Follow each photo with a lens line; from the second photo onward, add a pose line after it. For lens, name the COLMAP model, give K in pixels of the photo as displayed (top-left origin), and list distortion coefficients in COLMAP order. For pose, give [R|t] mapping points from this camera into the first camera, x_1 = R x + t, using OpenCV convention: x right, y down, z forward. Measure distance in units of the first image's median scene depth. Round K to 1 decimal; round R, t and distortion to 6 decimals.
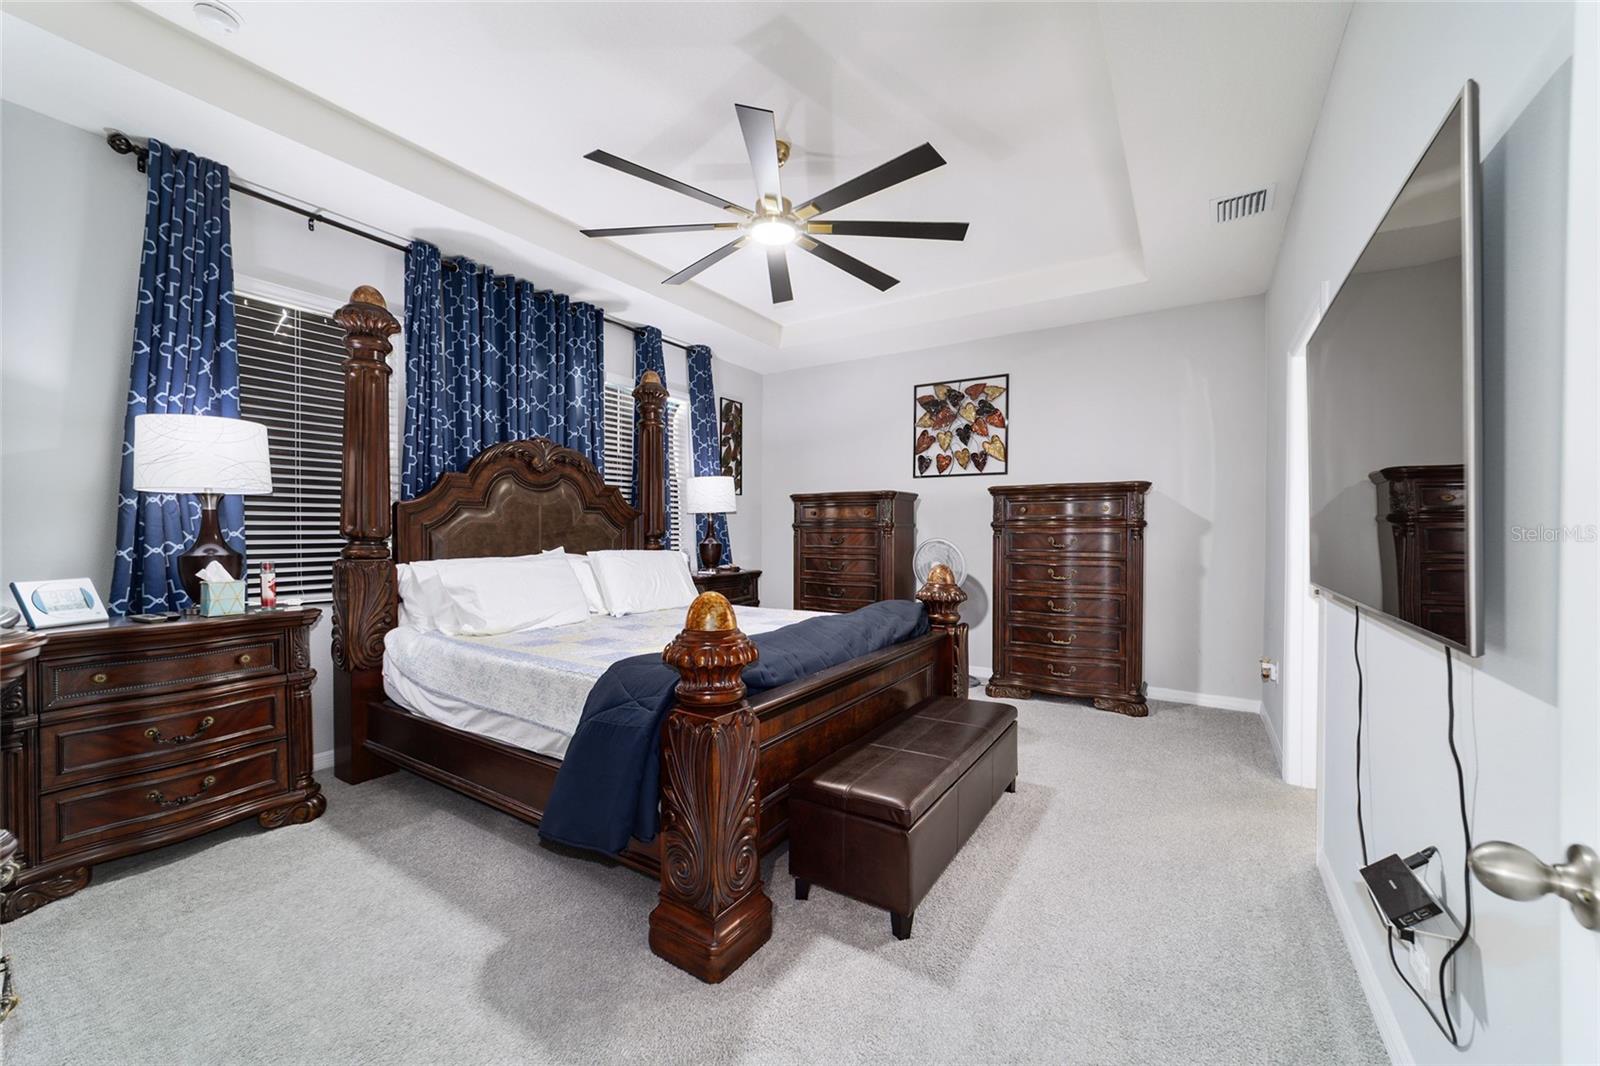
lens RADIAL K [[610.9, 0, 794.8], [0, 610.9, 528.6], [0, 0, 1]] dist [-0.017424, 0.008975]
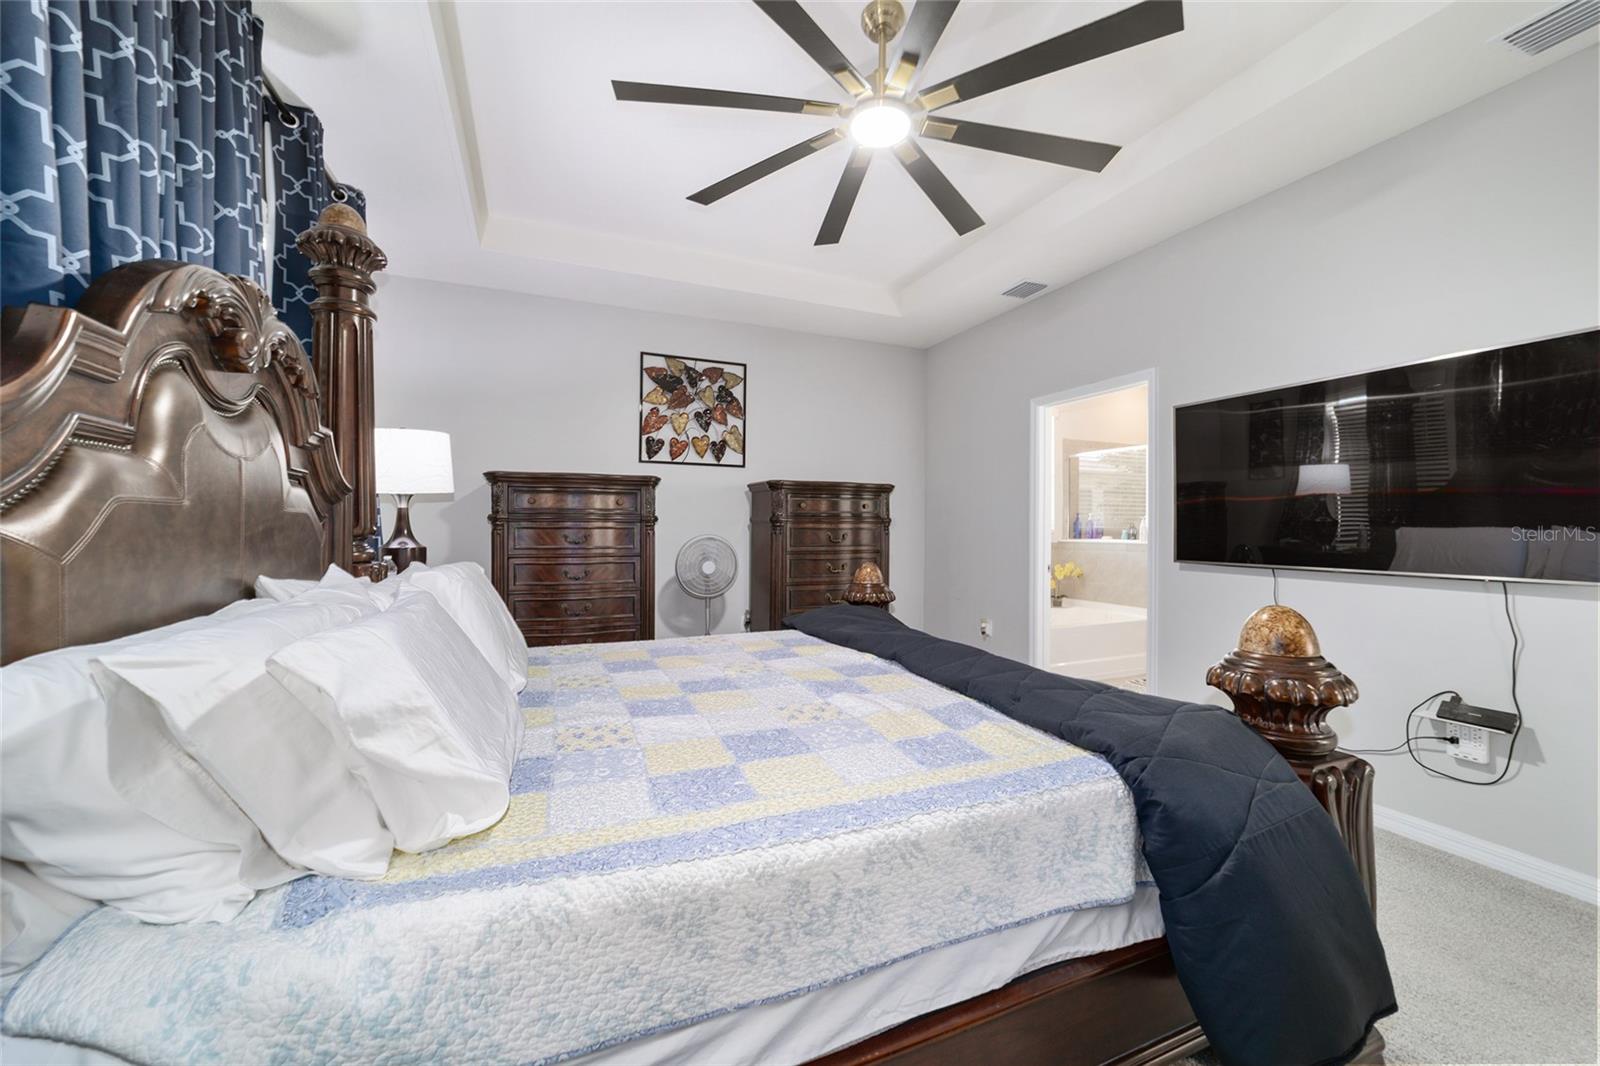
lens RADIAL K [[610.9, 0, 794.8], [0, 610.9, 528.6], [0, 0, 1]] dist [-0.017424, 0.008975]
pose [[0.569925, -0.002599, 0.821692, -0.391716], [-0.005581, 0.999960, 0.007033, 0.000532], [-0.821678, -0.008594, 0.569888, 0.369990]]
